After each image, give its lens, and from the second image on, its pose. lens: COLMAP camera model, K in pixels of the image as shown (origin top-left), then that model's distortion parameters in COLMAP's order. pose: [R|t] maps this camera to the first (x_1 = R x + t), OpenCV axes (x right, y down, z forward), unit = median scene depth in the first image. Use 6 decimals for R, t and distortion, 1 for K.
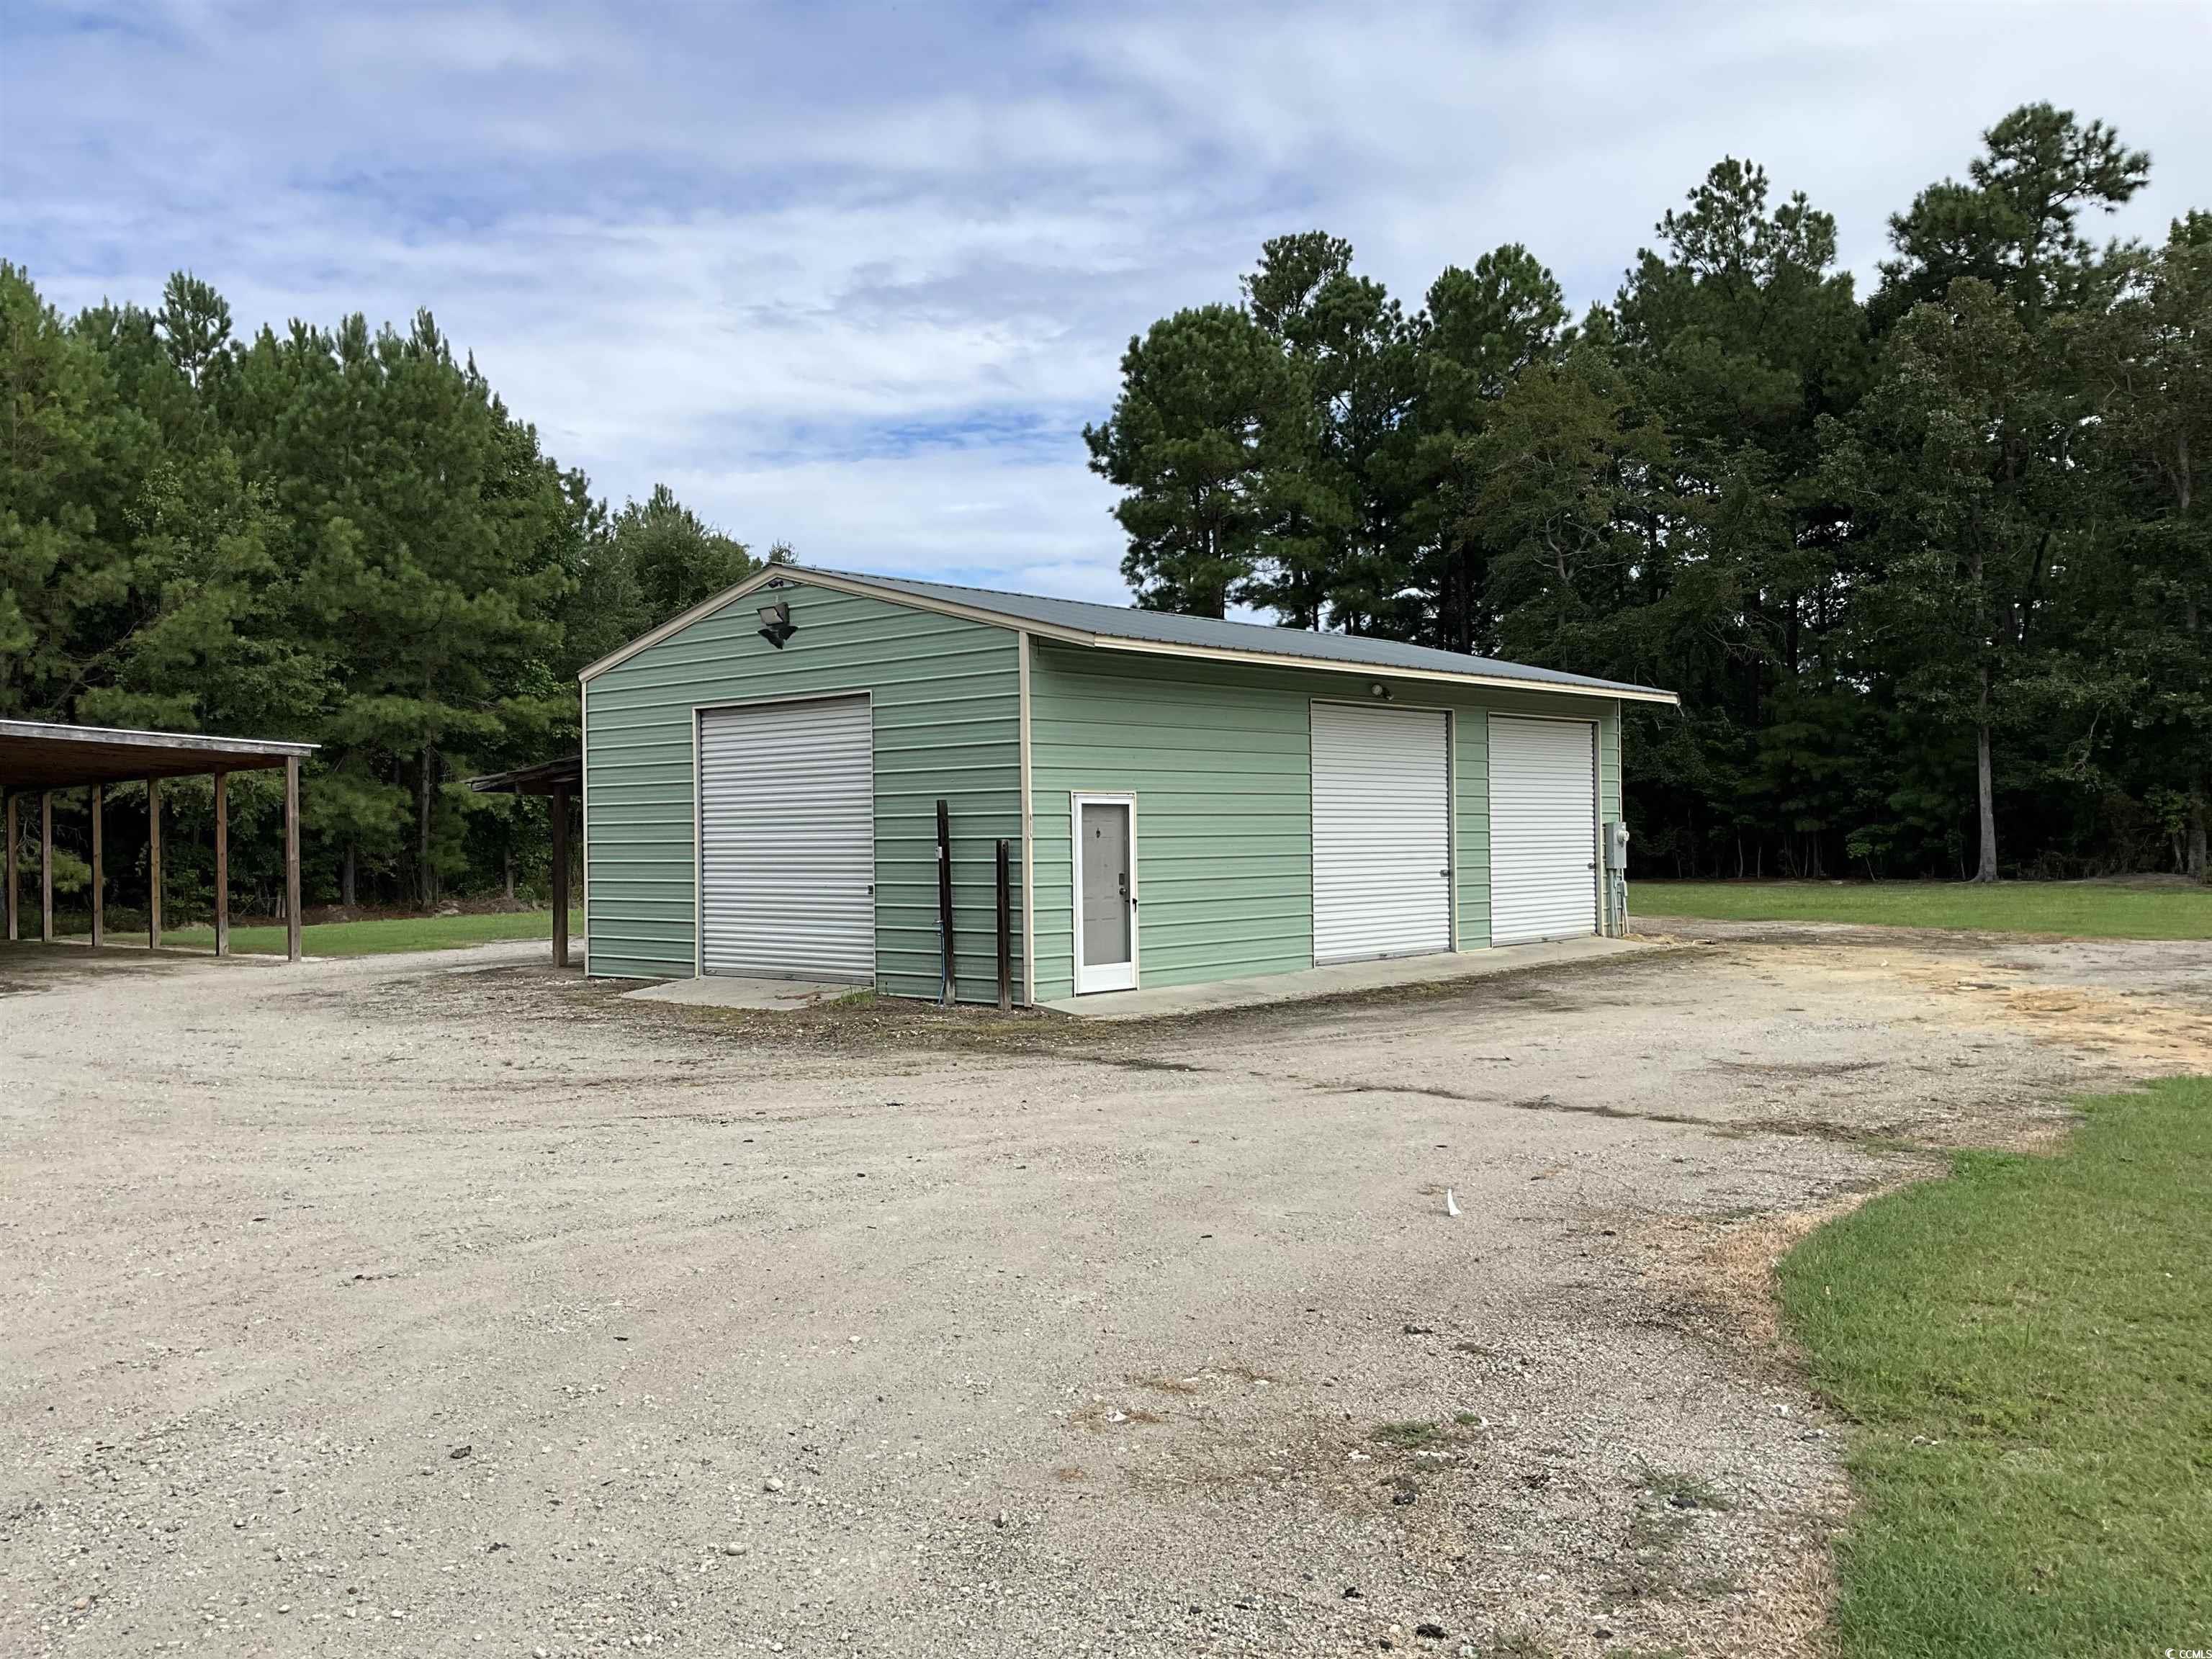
lens RADIAL K [[1846.1, 0, 1106.0], [0, 1846.1, 829.5], [0, 0, 1]] dist [-0.010329, -0.006706]
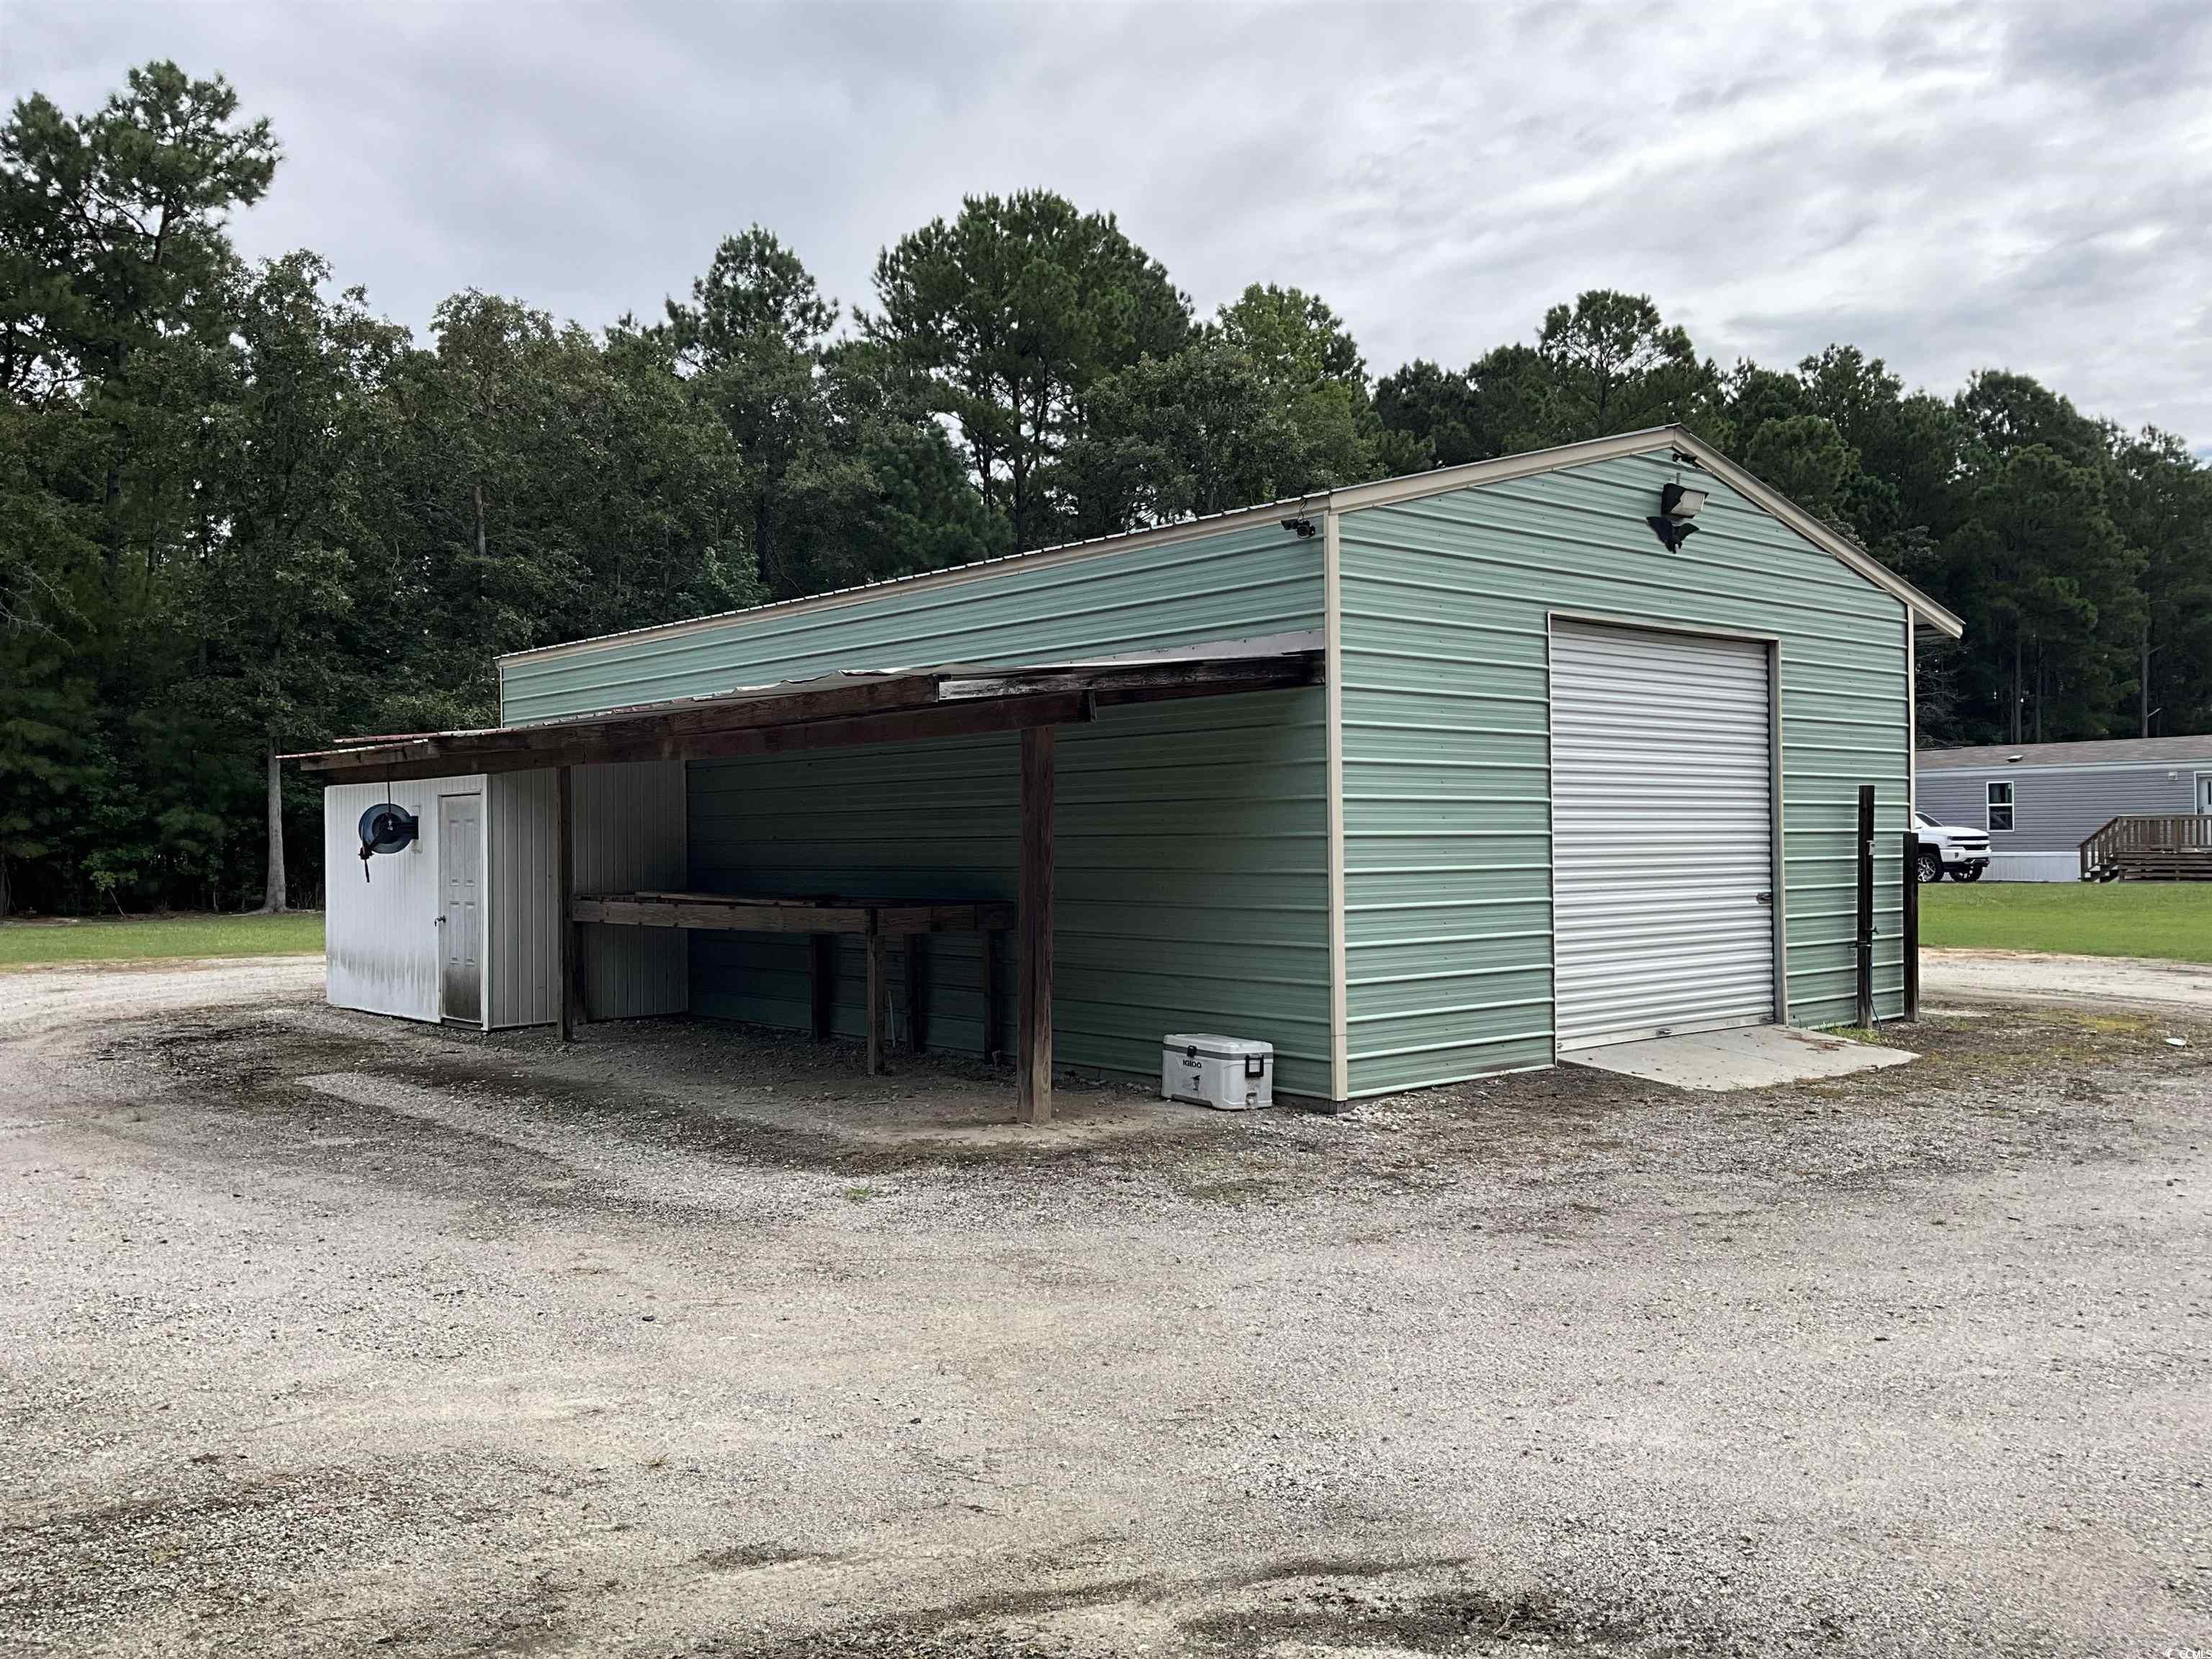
lens RADIAL K [[1846.1, 0, 1106.0], [0, 1846.1, 829.5], [0, 0, 1]] dist [-0.010329, -0.006706]
pose [[0.131795, 0.019515, 0.991085, -0.846216], [0.004258, 0.999786, -0.020253, 0.017087], [-0.991268, 0.006889, 0.131683, 1.075851]]
